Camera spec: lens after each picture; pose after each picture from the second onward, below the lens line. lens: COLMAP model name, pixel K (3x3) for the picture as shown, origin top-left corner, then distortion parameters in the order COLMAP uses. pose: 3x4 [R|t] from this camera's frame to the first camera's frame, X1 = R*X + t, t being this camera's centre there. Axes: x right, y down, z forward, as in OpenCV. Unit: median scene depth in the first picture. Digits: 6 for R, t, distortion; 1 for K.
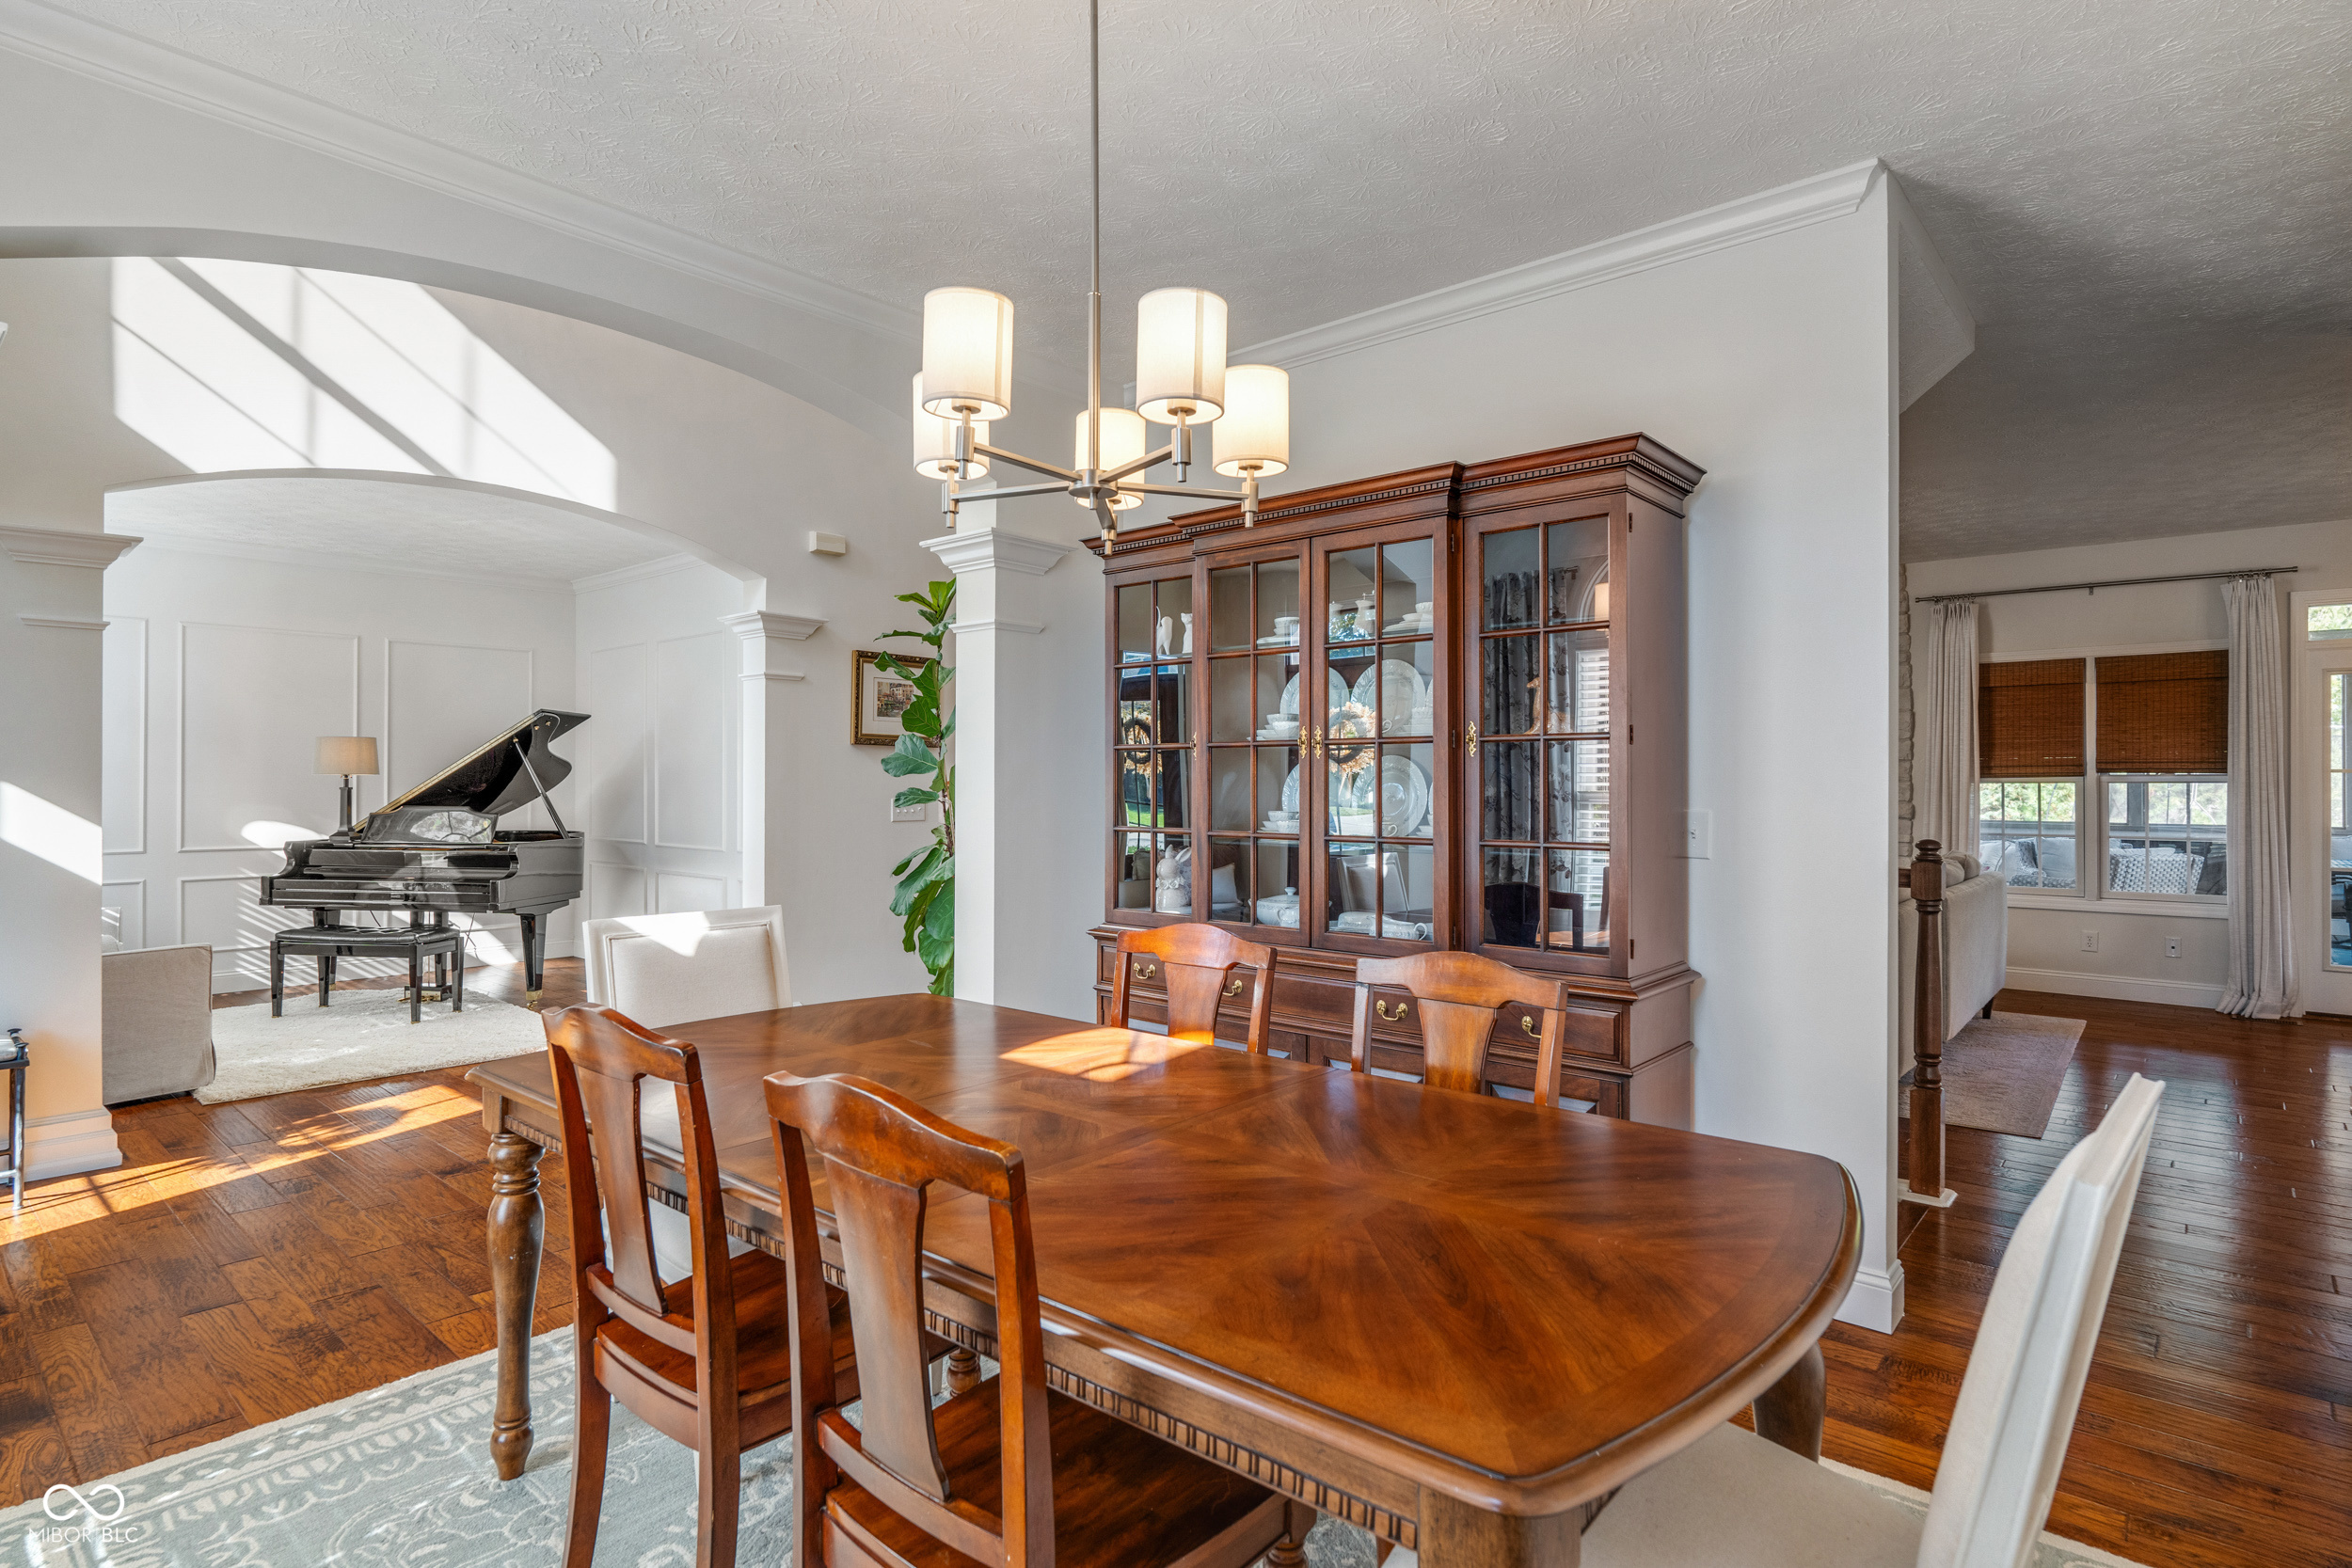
lens RADIAL K [[1167.0, 0, 1194.1], [0, 1167.0, 782.1], [0, 0, 1]] dist [-0.002602, -0.001509]
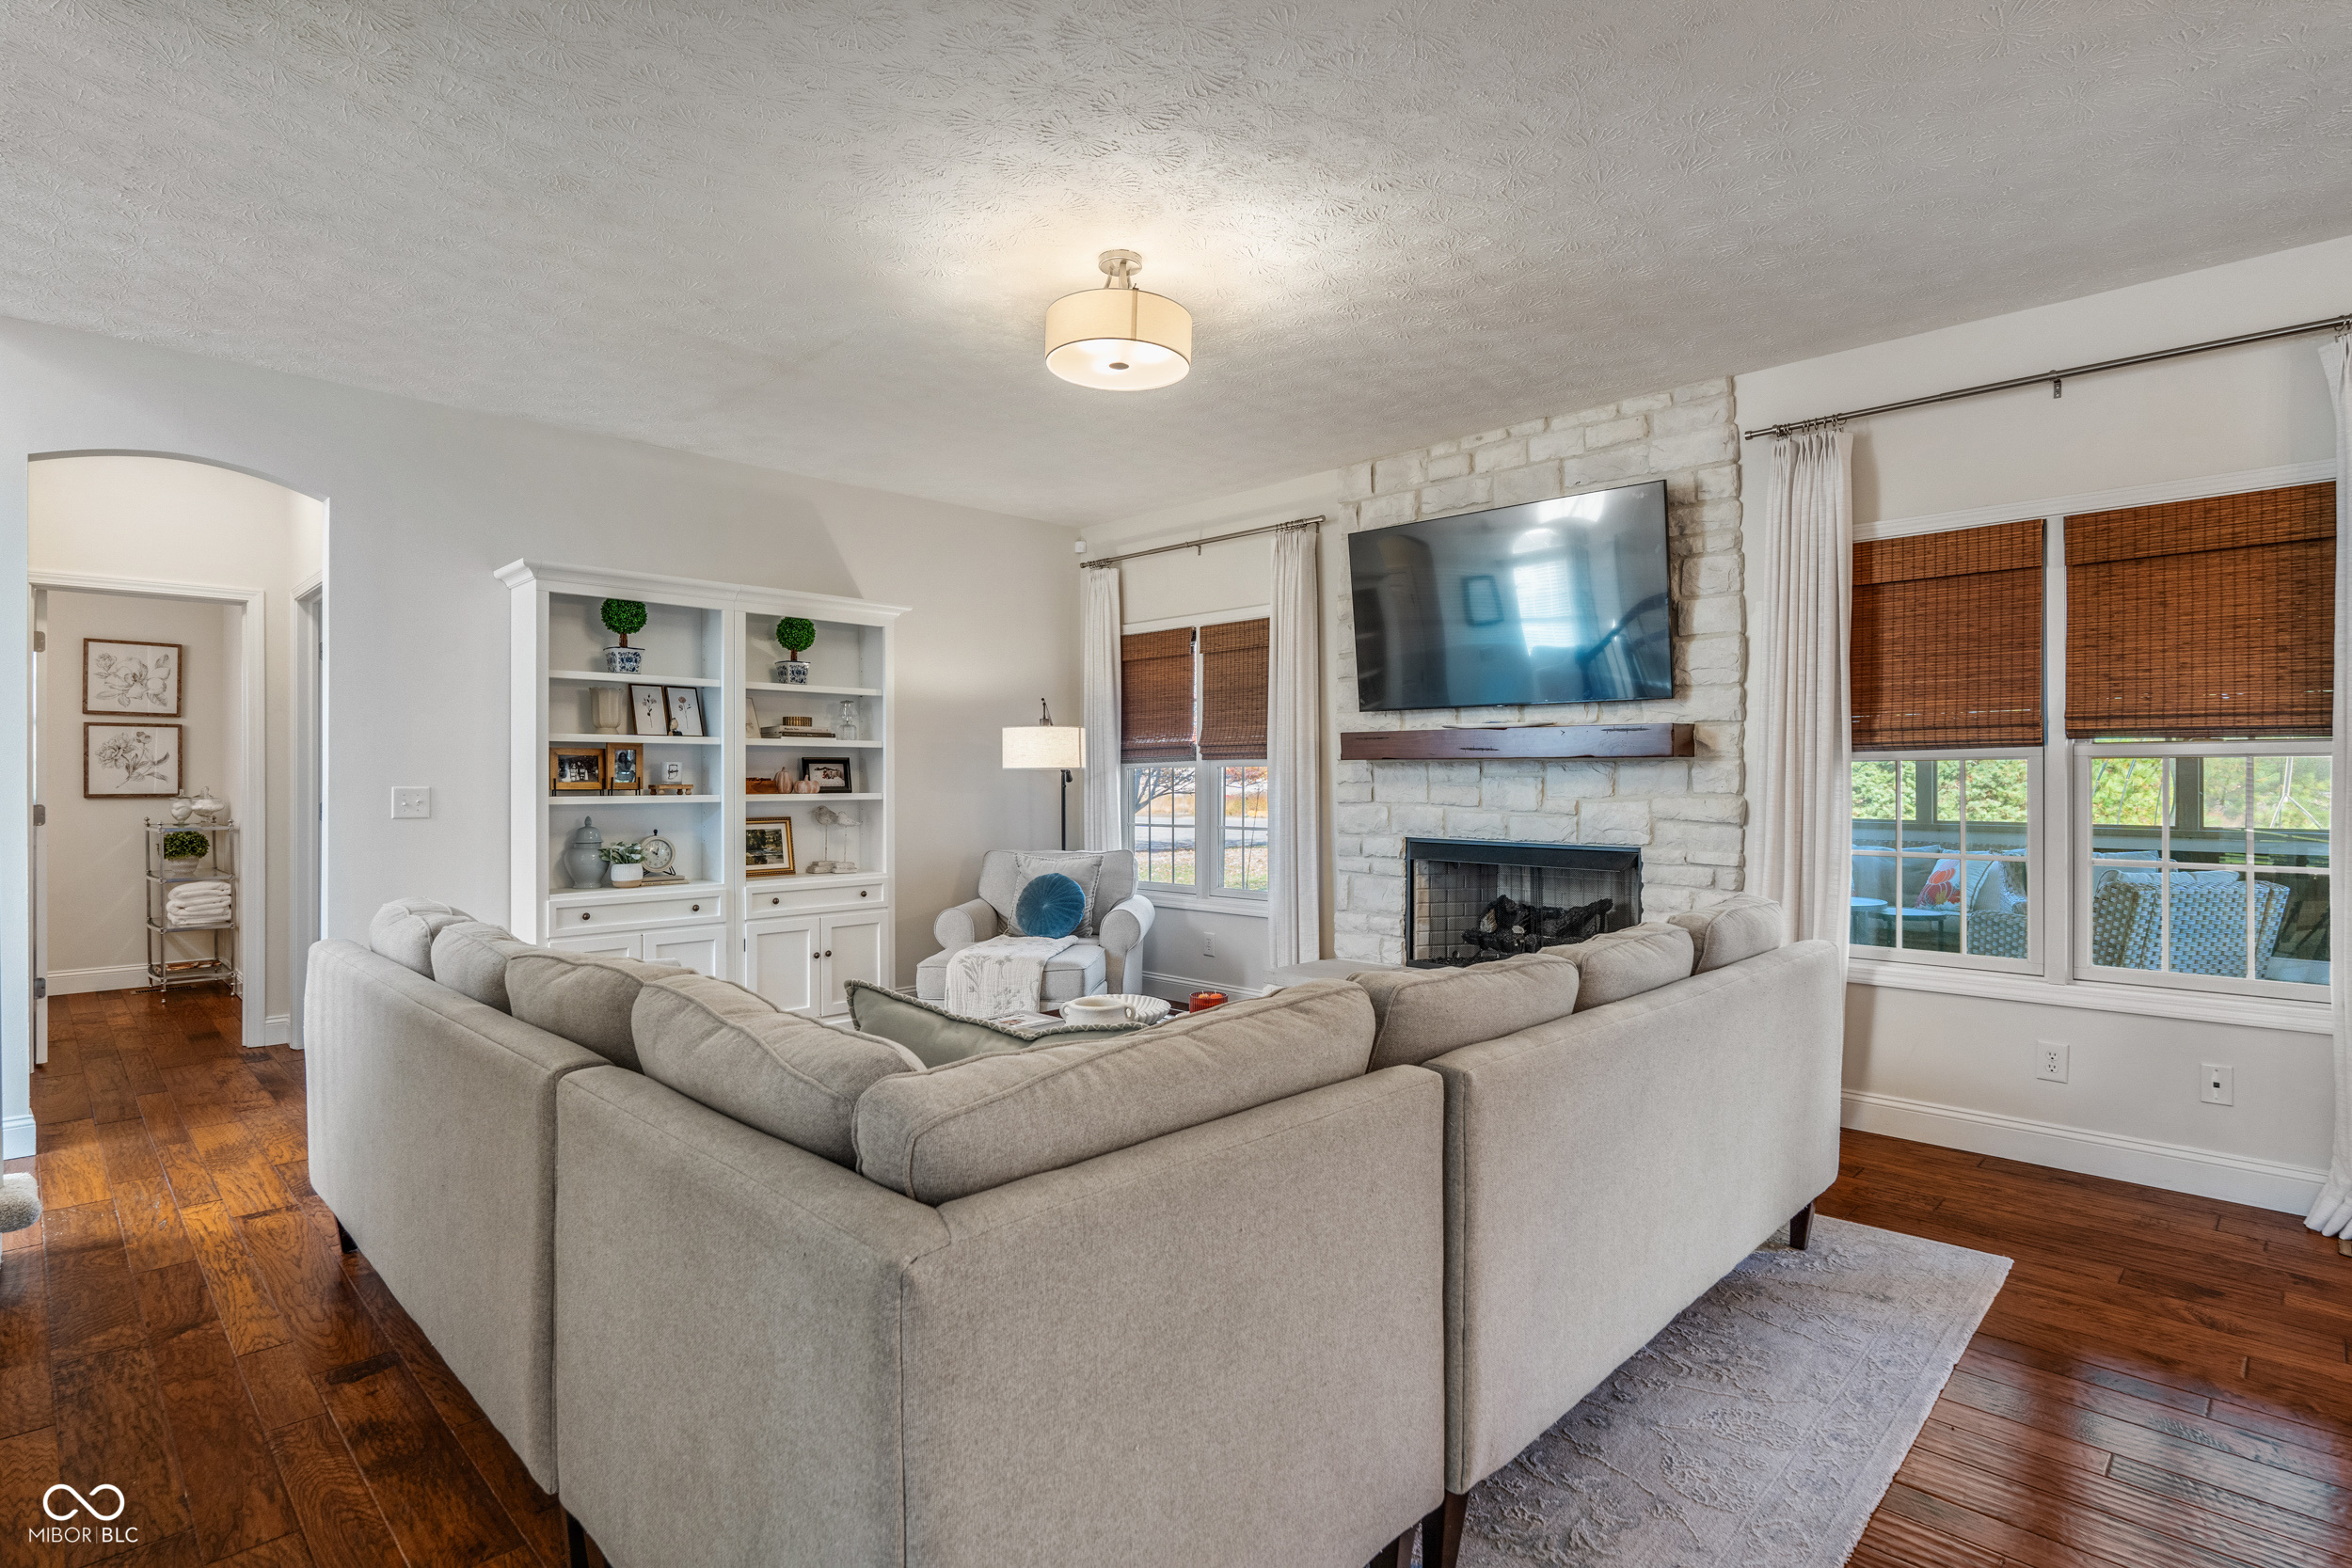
lens RADIAL K [[1167.0, 0, 1168.5], [0, 1167.0, 784.6], [0, 0, 1]] dist [-0.002602, -0.001509]
pose [[0.997997, -0.002776, -0.063205, 0.404344], [0.003240, 0.999969, 0.007236, 0.007484], [0.063183, -0.007426, 0.997974, 0.452192]]
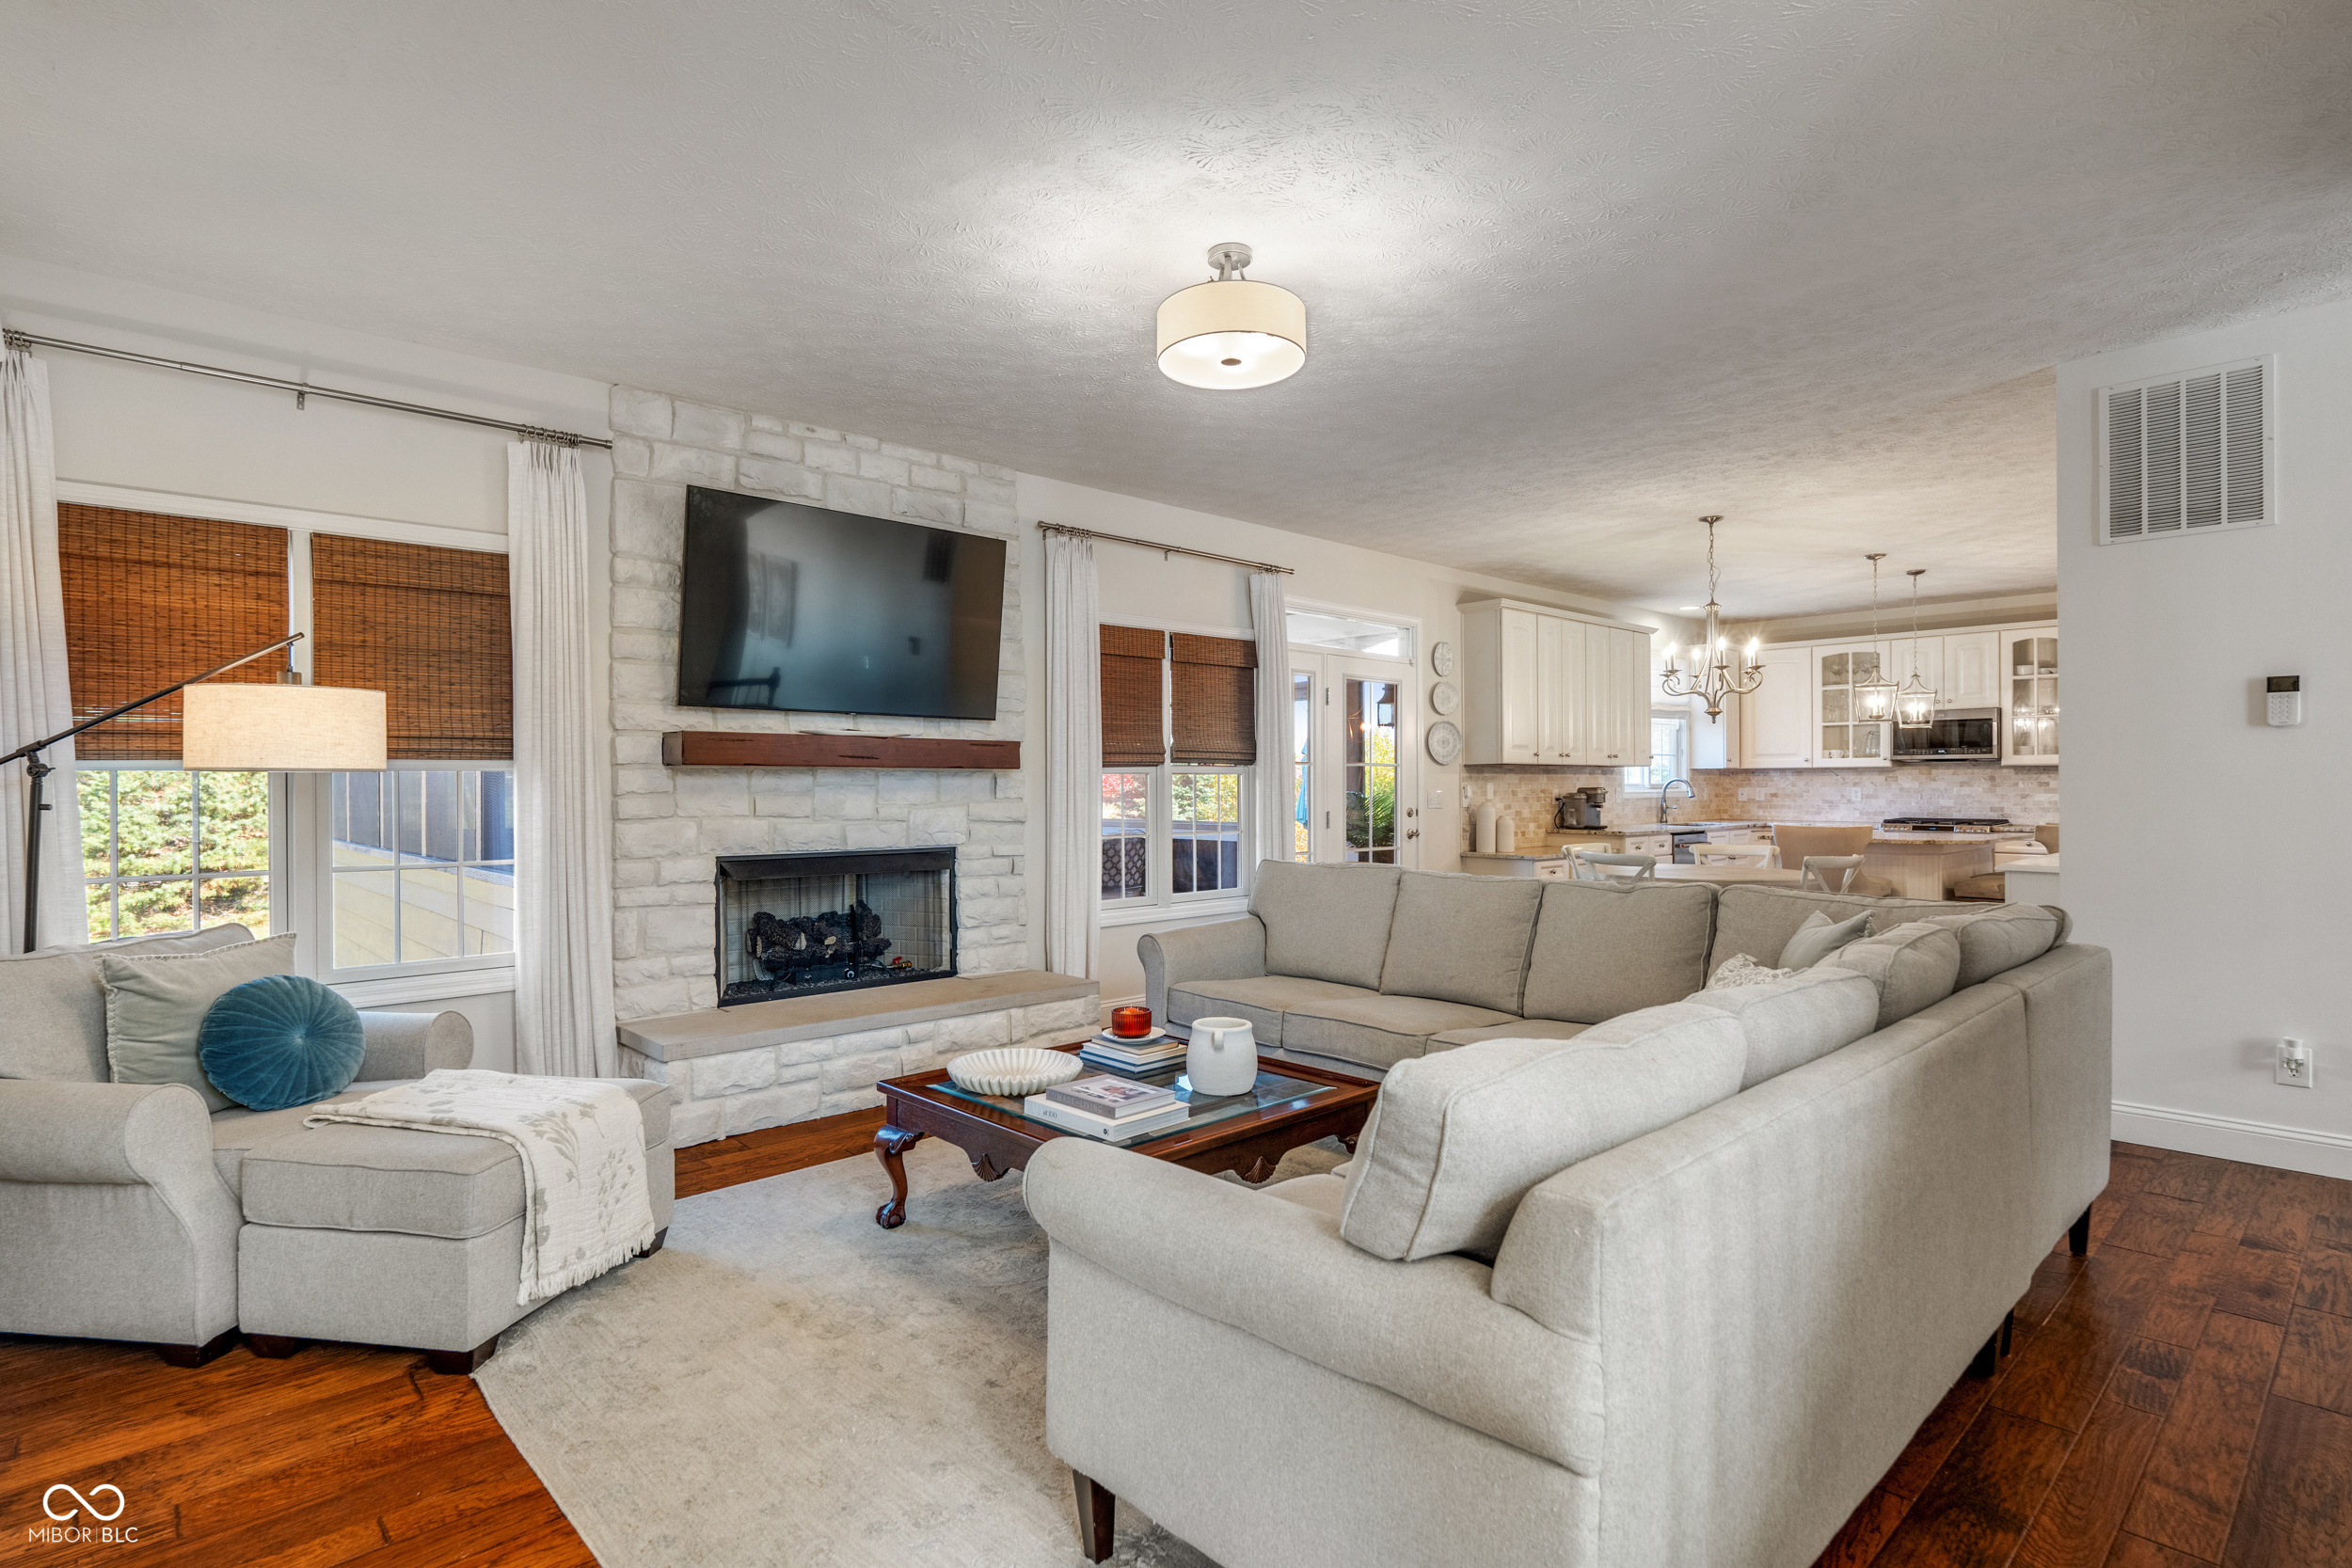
lens RADIAL K [[1167.0, 0, 1172.4], [0, 1167.0, 788.8], [0, 0, 1]] dist [-0.002602, -0.001509]
pose [[0.102764, -0.005601, 0.994690, -0.104938], [0.002926, 0.999982, 0.005329, 0.007375], [-0.994701, 0.002362, 0.102779, 0.898698]]
